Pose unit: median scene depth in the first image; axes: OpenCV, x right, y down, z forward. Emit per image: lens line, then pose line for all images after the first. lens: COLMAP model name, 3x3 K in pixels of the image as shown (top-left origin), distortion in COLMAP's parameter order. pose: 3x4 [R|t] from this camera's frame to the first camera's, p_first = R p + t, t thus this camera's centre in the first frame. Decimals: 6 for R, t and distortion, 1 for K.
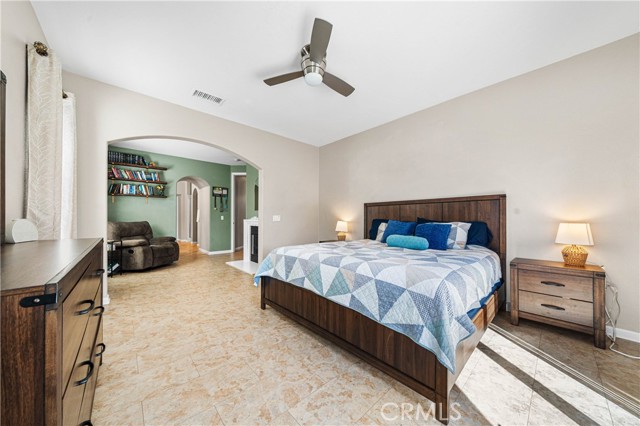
lens RADIAL K [[219.7, 0, 320.6], [0, 219.7, 217.3], [0, 0, 1]] dist [-0.005098, -0.000627]
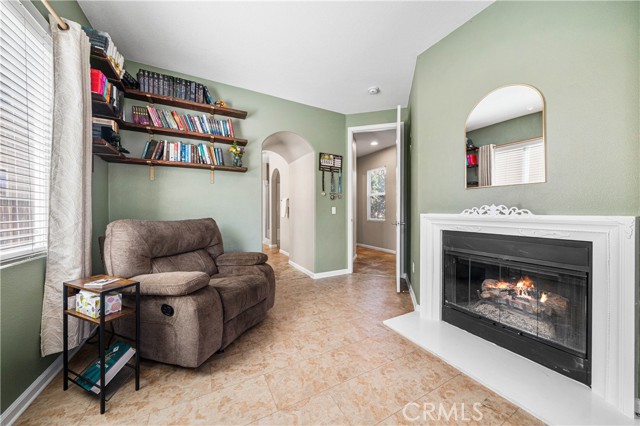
lens RADIAL K [[219.7, 0, 321.6], [0, 219.7, 209.4], [0, 0, 1]] dist [-0.005098, -0.000627]
pose [[0.973209, -0.009037, -0.229746, -0.441080], [0.008381, 0.999958, -0.003834, 0.002514], [0.229771, 0.001806, 0.973243, 0.577405]]
